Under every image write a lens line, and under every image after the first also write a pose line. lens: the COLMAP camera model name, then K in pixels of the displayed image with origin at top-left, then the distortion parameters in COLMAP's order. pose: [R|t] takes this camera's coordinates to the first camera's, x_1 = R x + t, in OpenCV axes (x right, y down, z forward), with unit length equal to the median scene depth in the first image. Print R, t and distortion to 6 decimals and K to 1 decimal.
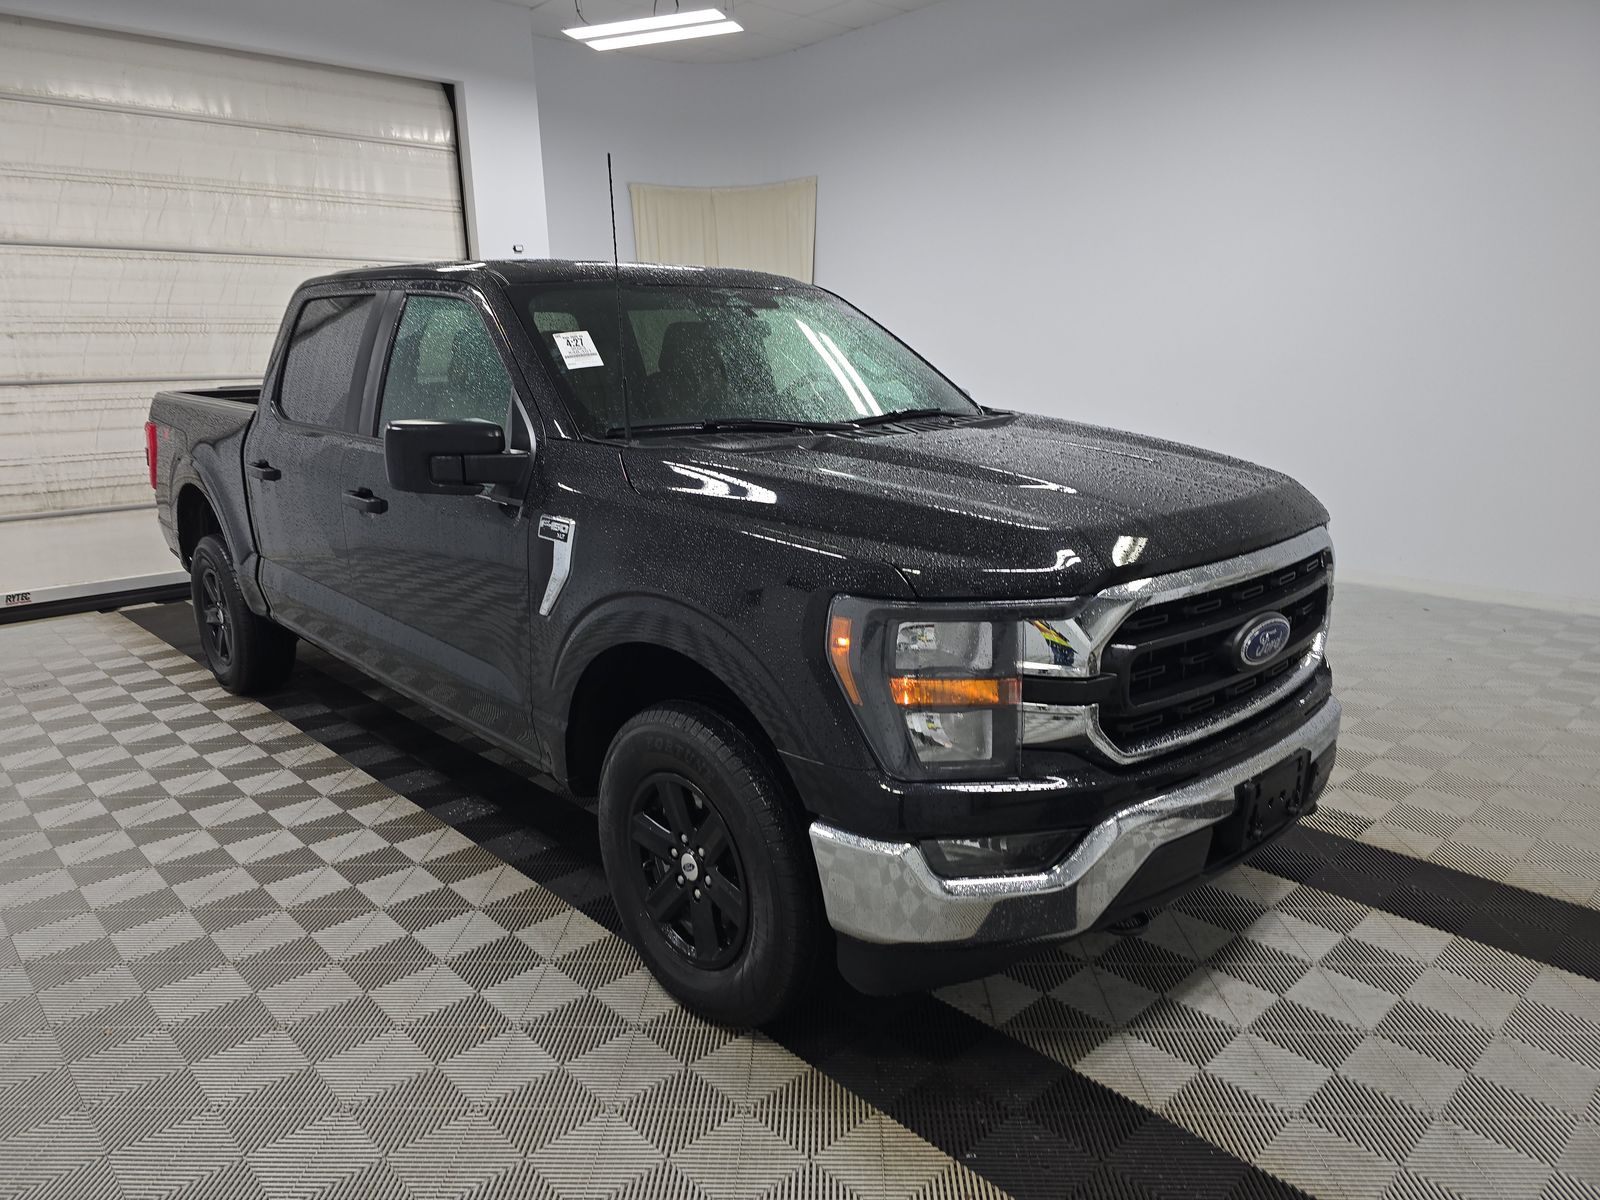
lens RADIAL K [[1081.3, 0, 800.0], [0, 1081.3, 600.0], [0, 0, 1]] dist [0.045134, -0.003730]
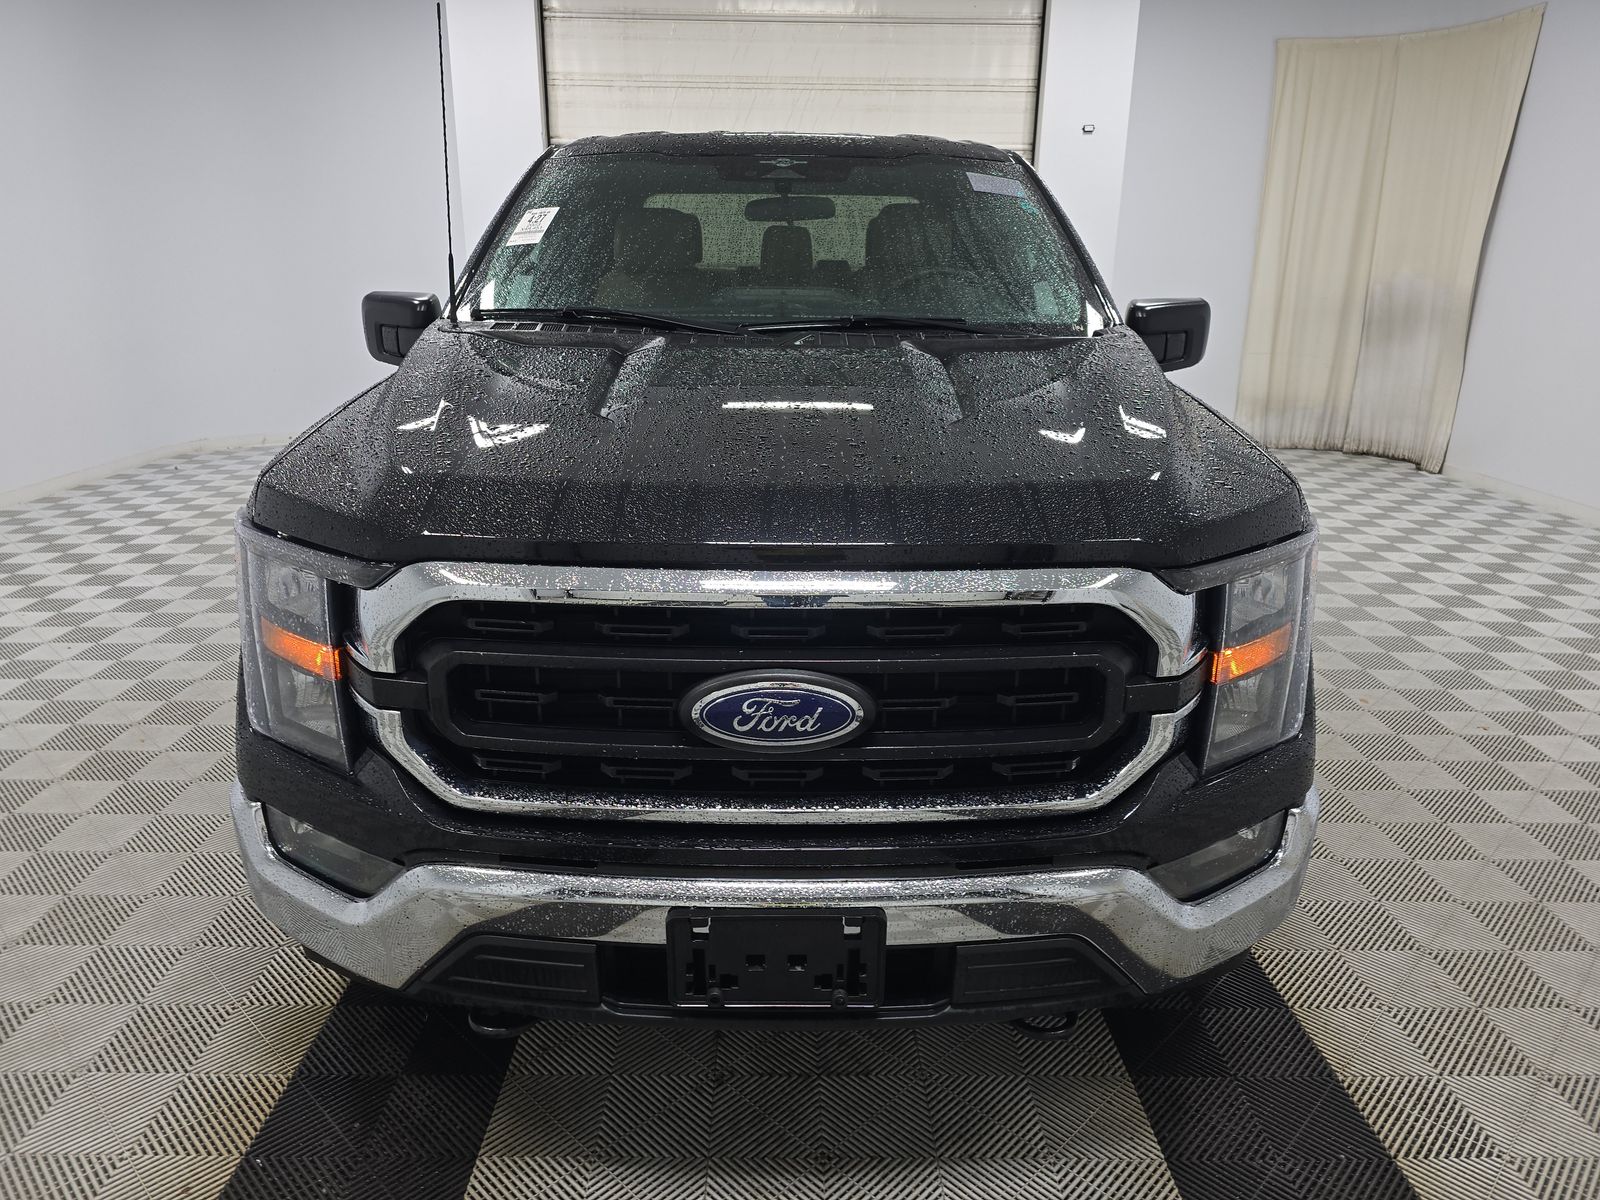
lens RADIAL K [[1081.3, 0, 800.0], [0, 1081.3, 600.0], [0, 0, 1]] dist [0.045134, -0.003730]
pose [[0.738661, 0.235540, -0.631586, 0.283933], [-0.181210, 0.971859, 0.150508, -0.042523], [0.649264, 0.003275, 0.760556, 0.185493]]
